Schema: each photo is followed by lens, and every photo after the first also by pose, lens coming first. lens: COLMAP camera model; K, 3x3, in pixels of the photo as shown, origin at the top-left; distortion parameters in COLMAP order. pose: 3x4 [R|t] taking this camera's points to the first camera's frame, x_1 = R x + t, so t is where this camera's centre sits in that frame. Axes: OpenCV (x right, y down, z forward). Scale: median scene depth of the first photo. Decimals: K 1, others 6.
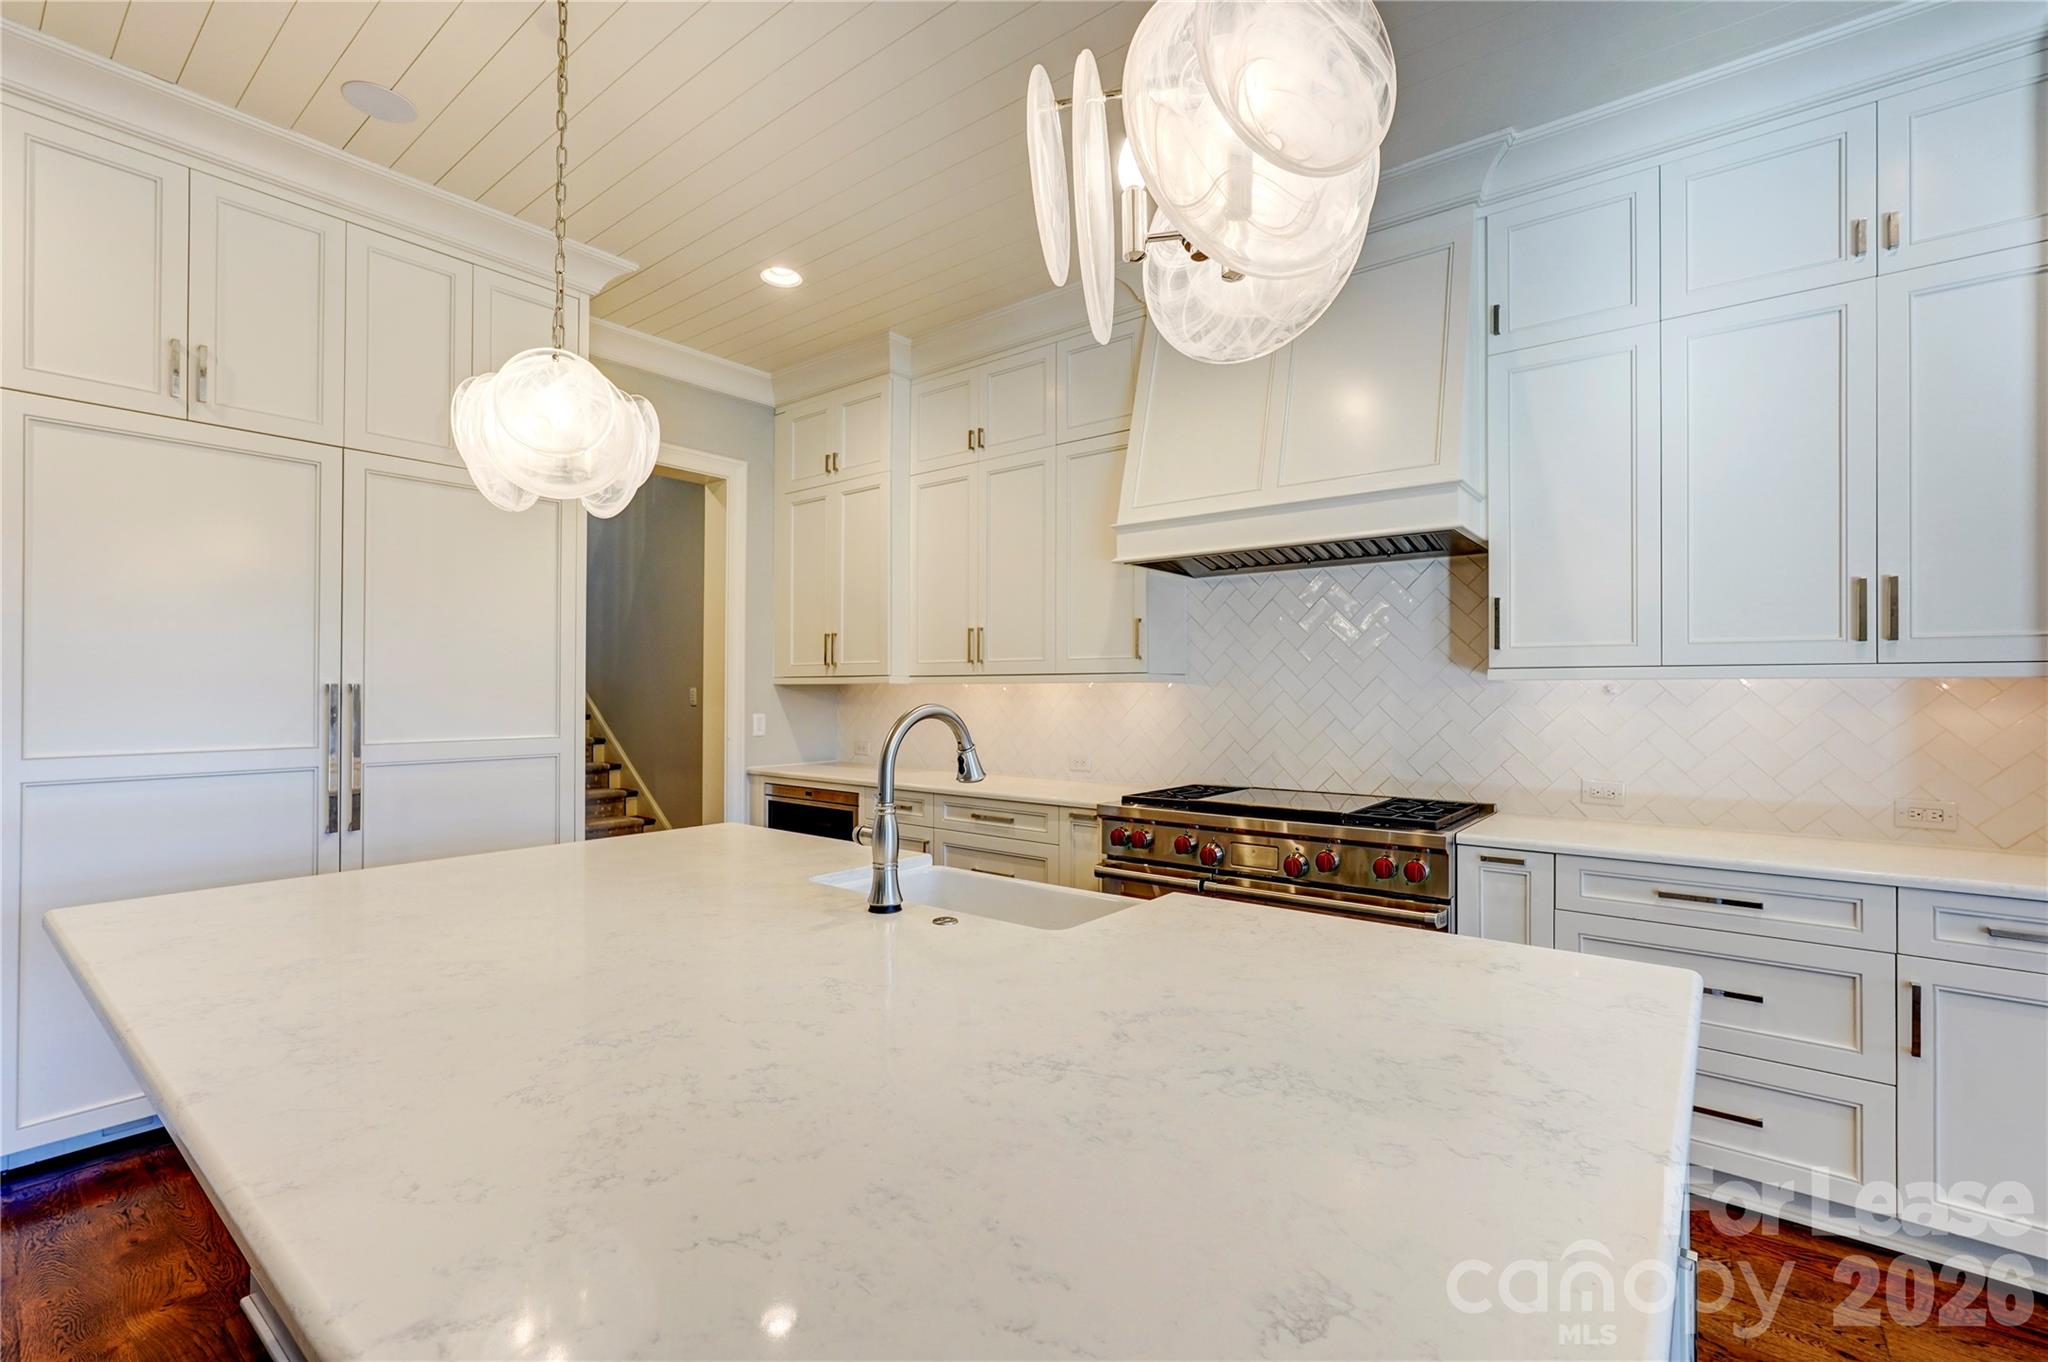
lens RADIAL K [[896.9, 0, 1021.4], [0, 896.9, 687.7], [0, 0, 1]] dist [-0.012382, 0.004219]
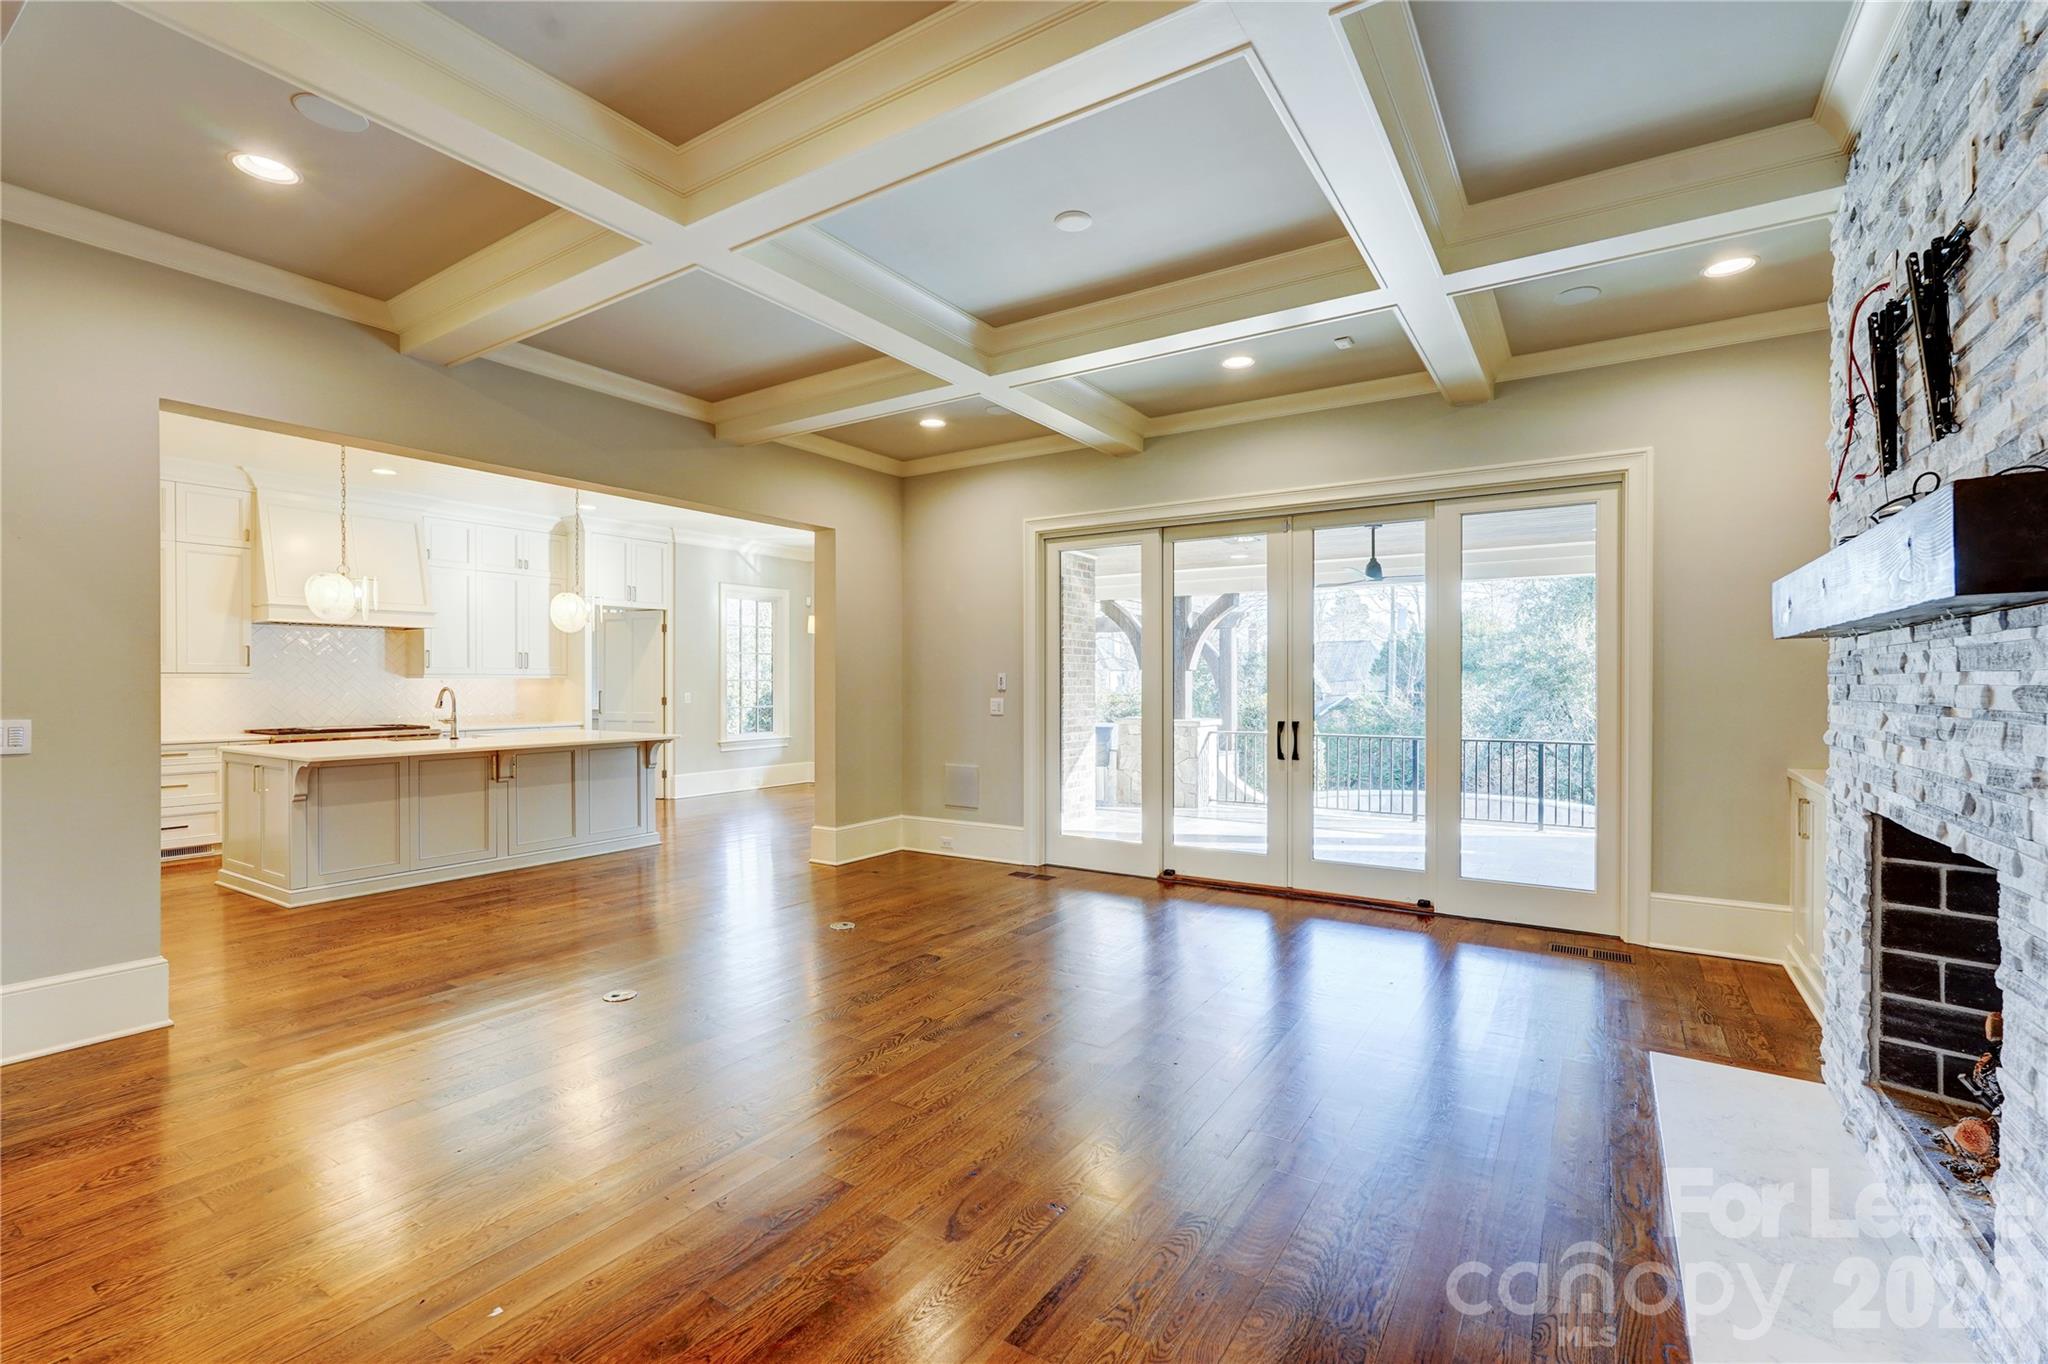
lens RADIAL K [[896.9, 0, 1021.6], [0, 896.9, 684.0], [0, 0, 1]] dist [-0.012382, 0.004219]
pose [[-0.093200, -0.004680, 0.995636, -2.131126], [0.000559, 0.999989, 0.004752, -0.001919], [-0.995647, 0.000999, -0.093196, -0.548990]]
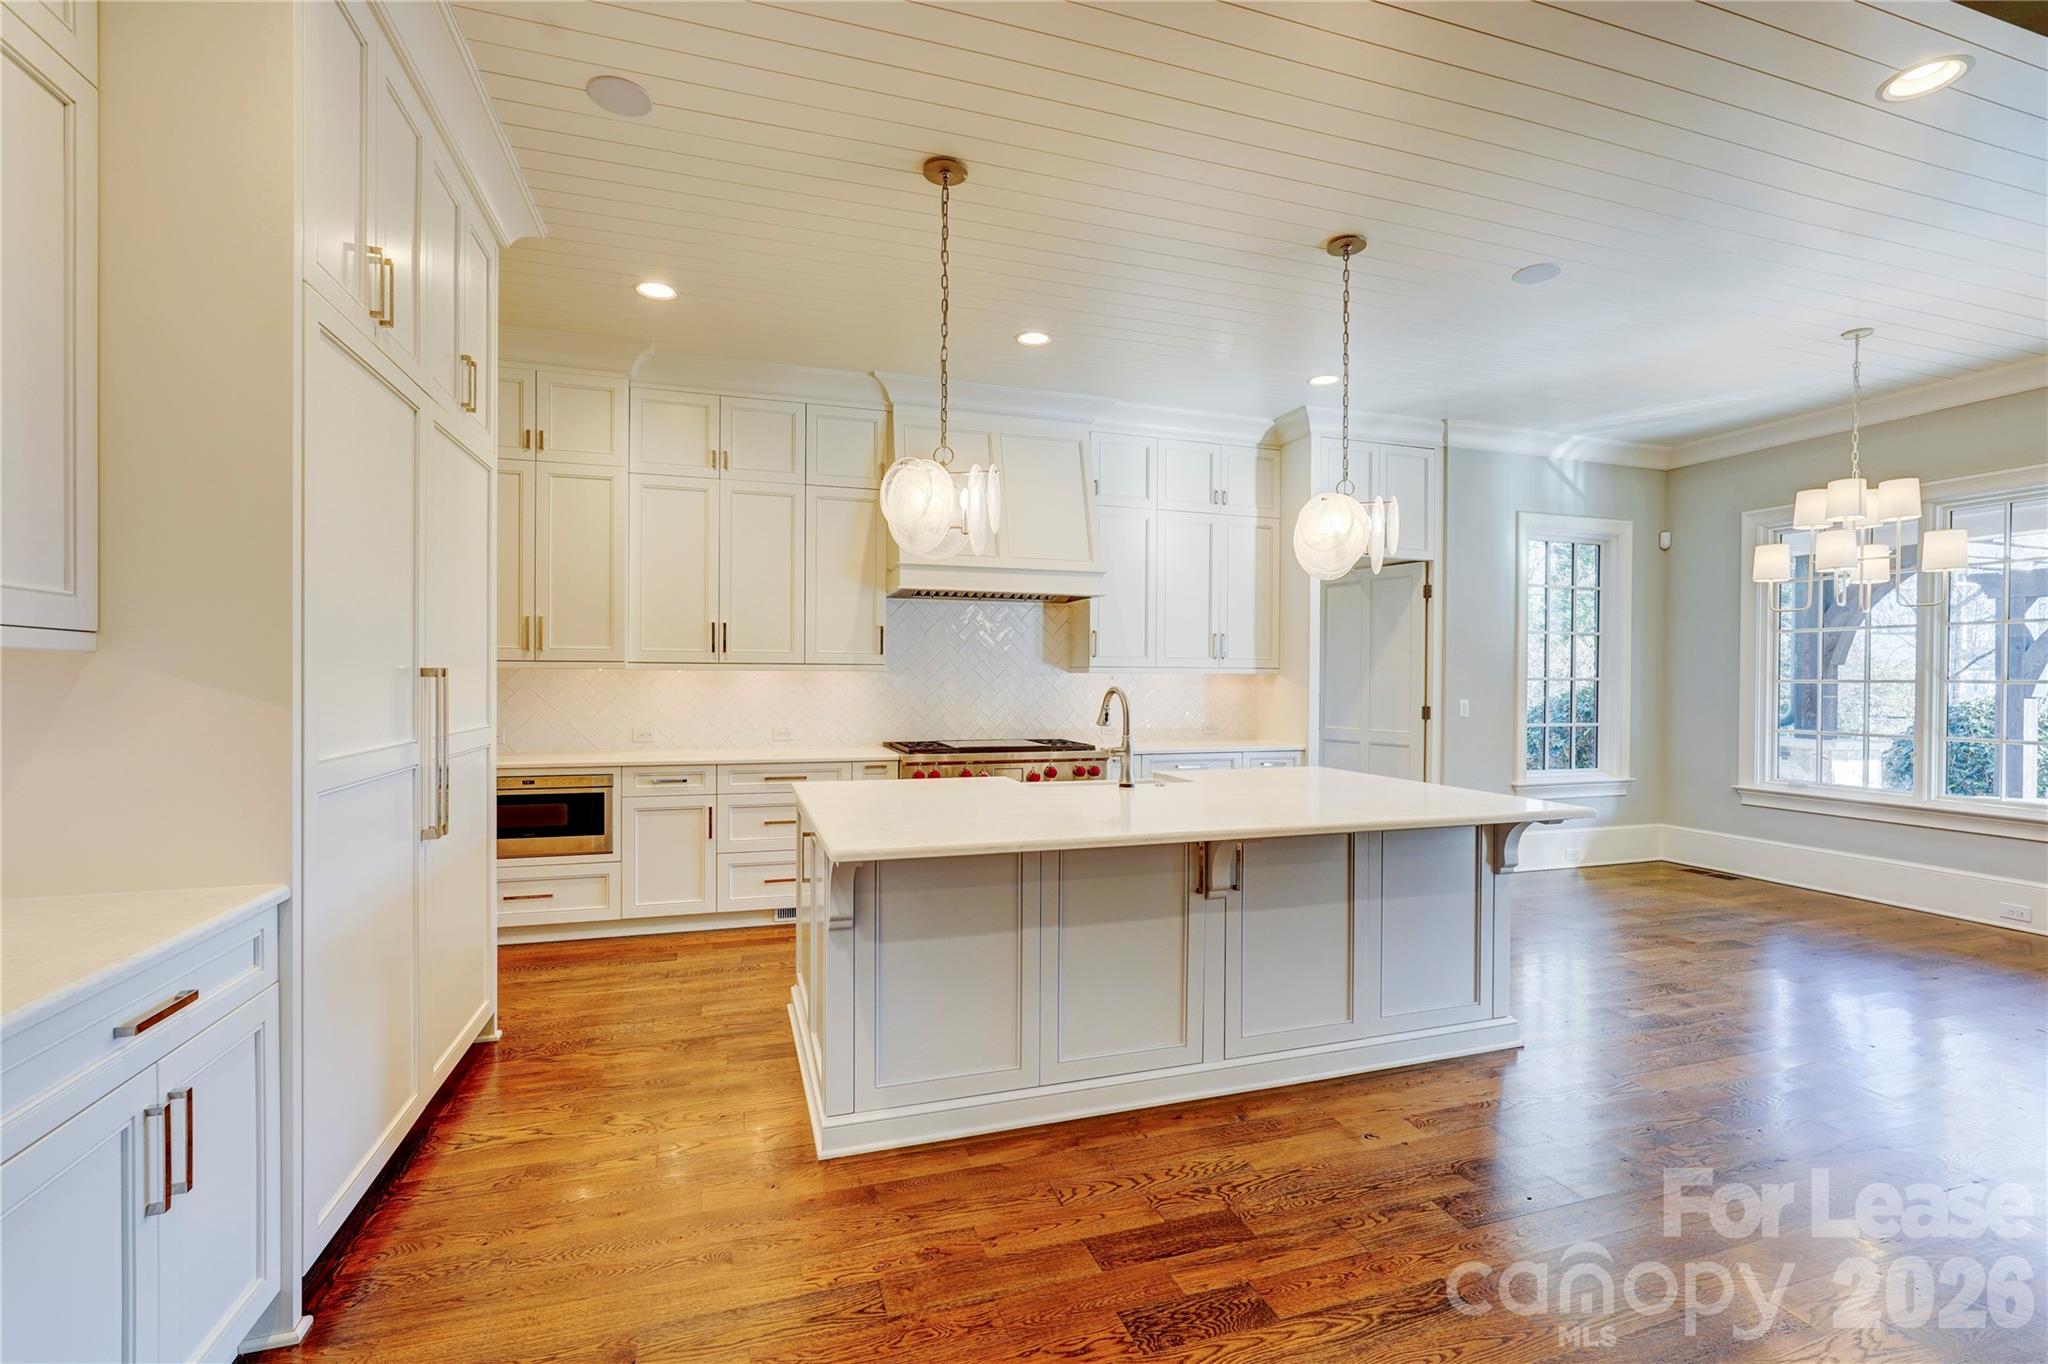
lens RADIAL K [[896.9, 0, 1025.4], [0, 896.9, 686.0], [0, 0, 1]] dist [-0.012382, 0.004219]
pose [[0.552803, -0.004265, 0.833301, -0.991742], [-0.006326, 0.999937, 0.009315, 0.003104], [-0.833288, -0.010421, 0.552741, 0.033456]]
